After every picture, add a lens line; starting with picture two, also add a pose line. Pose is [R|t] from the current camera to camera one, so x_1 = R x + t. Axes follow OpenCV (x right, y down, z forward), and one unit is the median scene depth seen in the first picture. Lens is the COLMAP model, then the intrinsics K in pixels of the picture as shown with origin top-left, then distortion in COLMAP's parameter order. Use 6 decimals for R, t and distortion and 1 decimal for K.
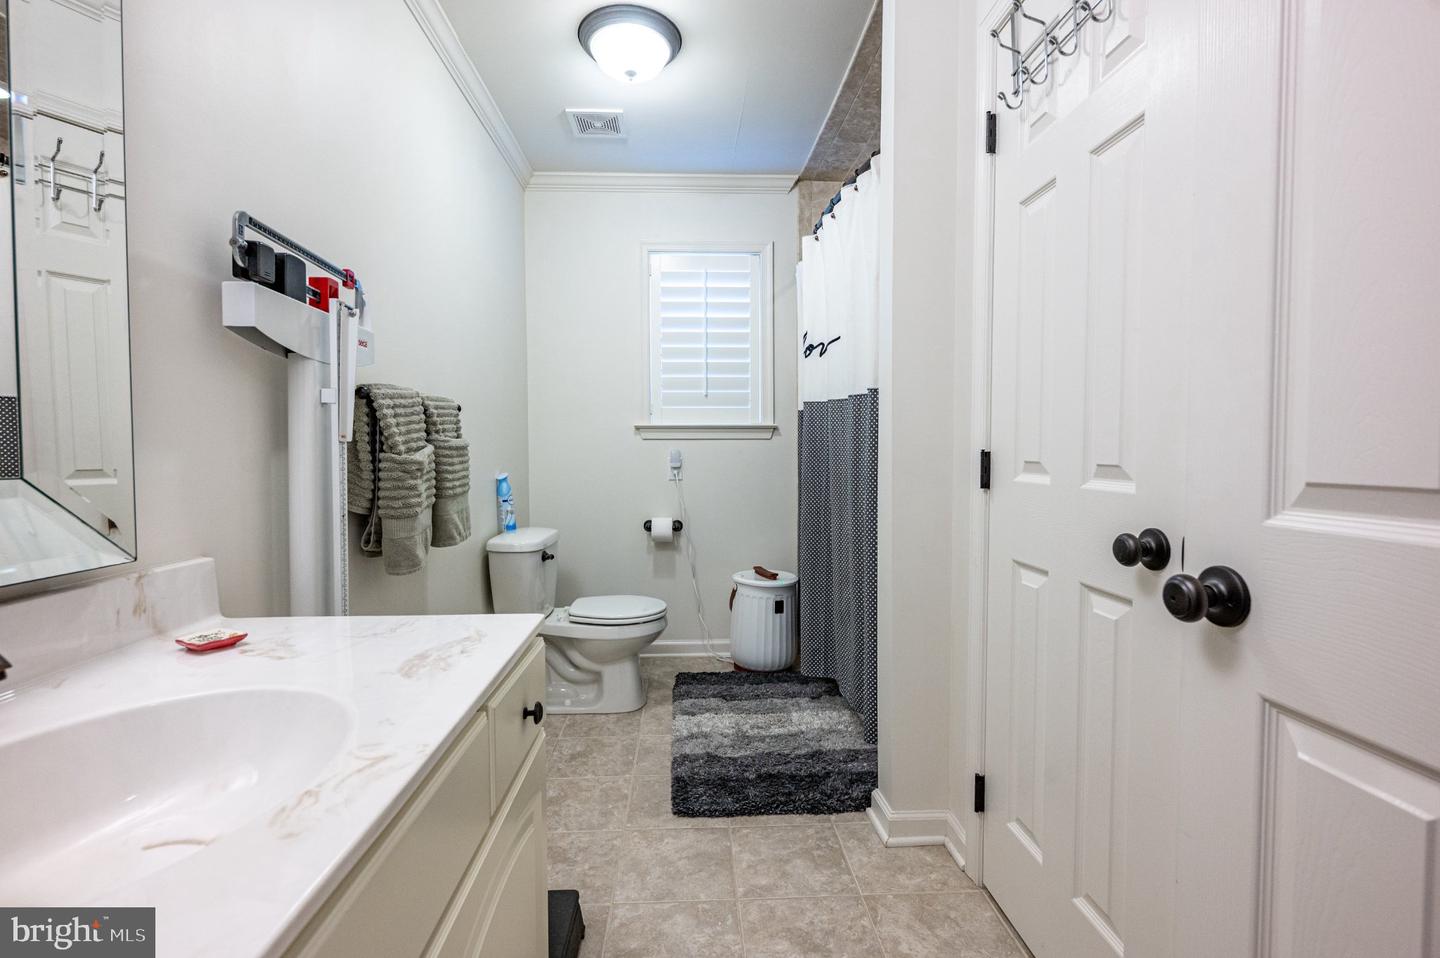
lens RADIAL K [[651.1, 0, 714.1], [0, 651.1, 470.5], [0, 0, 1]] dist [0.001046, 0.000890]
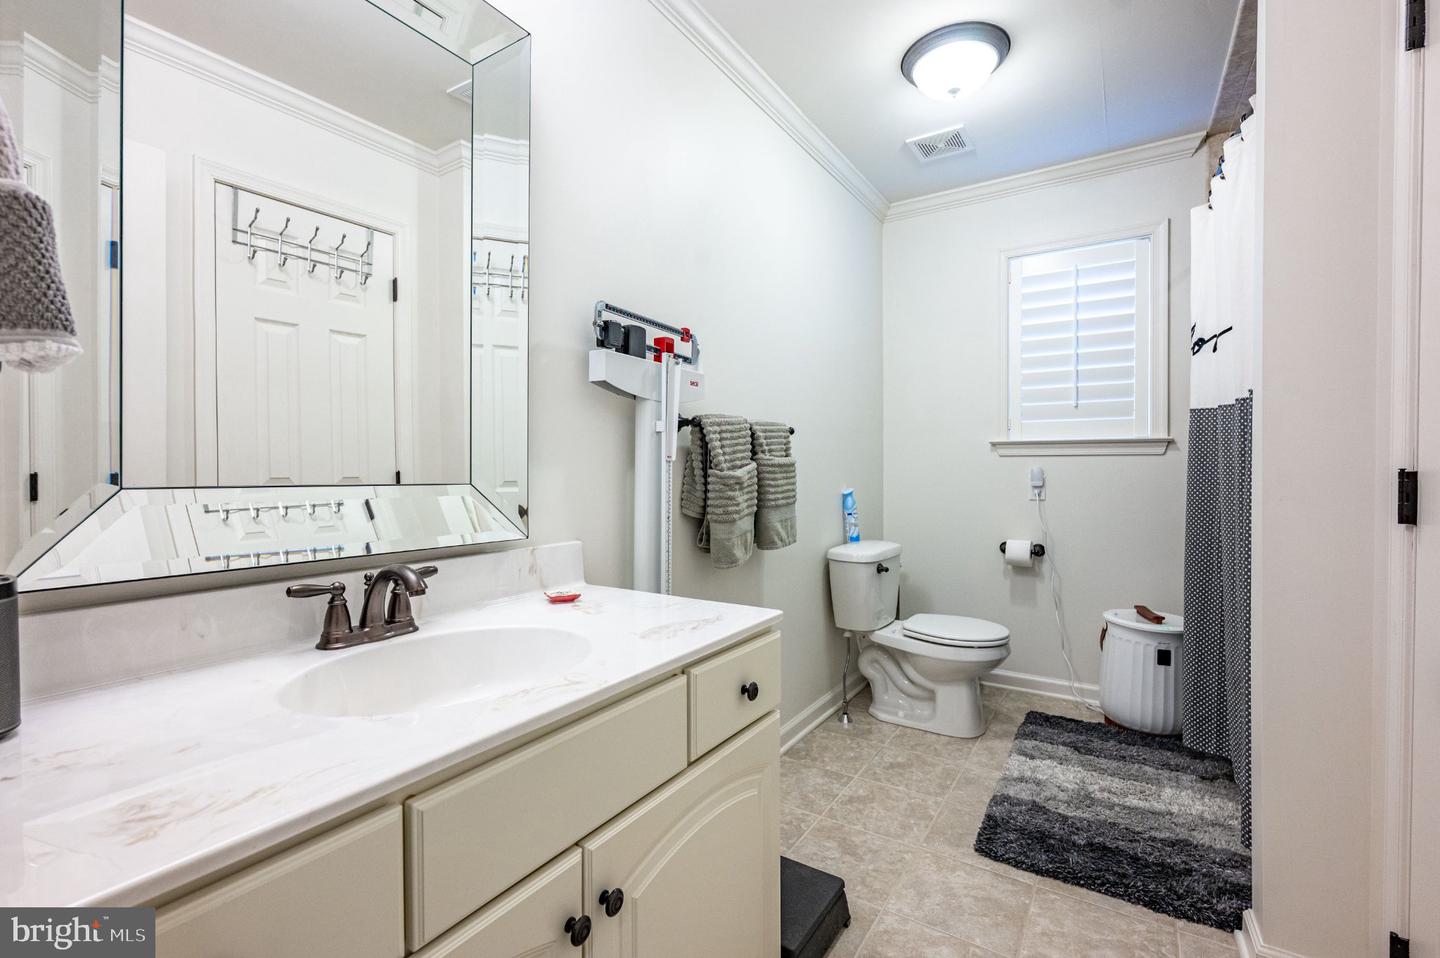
lens RADIAL K [[643.9, 0, 724.6], [0, 643.9, 470.9], [0, 0, 1]] dist [0.002227, 0.000580]
pose [[0.815213, 0.005673, -0.579133, 0.179718], [-0.020082, 0.999628, -0.018476, -0.001523], [0.578813, 0.026692, 0.815024, 0.006475]]
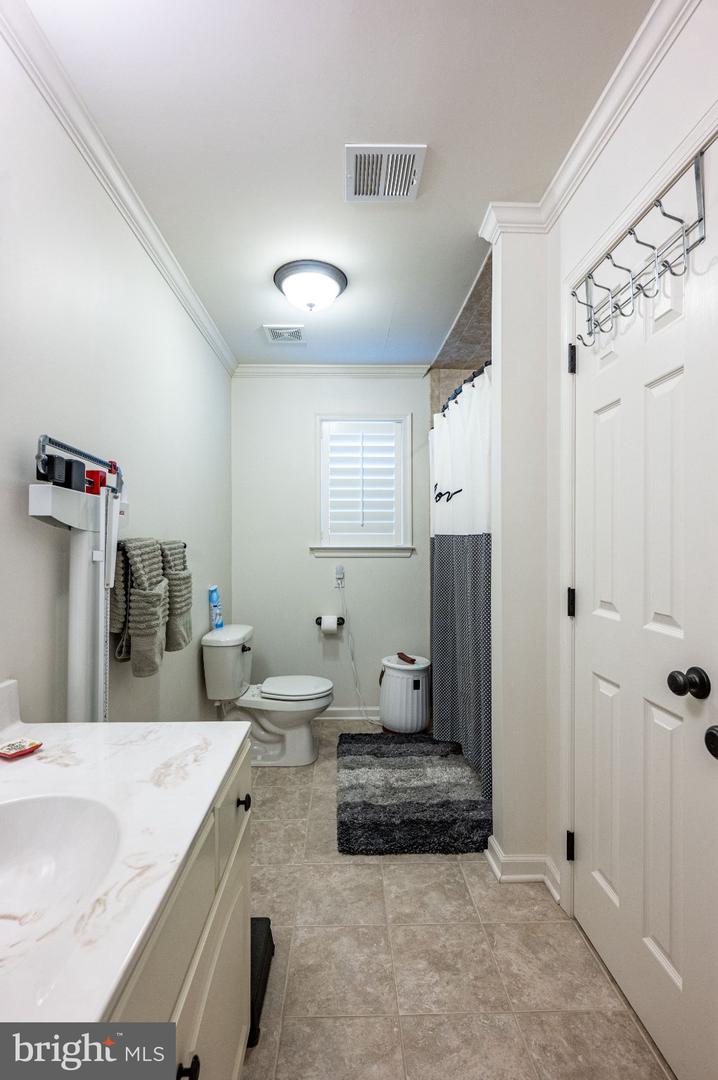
lens RADIAL K [[486.8, 0, 353.7], [0, 486.8, 540.1], [0, 0, 1]] dist [0.001171, 0.000322]
pose [[0.999743, 0.003643, -0.022354, -0.012132], [-0.004542, 0.999178, -0.040280, -0.071399], [0.022189, 0.040371, 0.998938, -0.023944]]
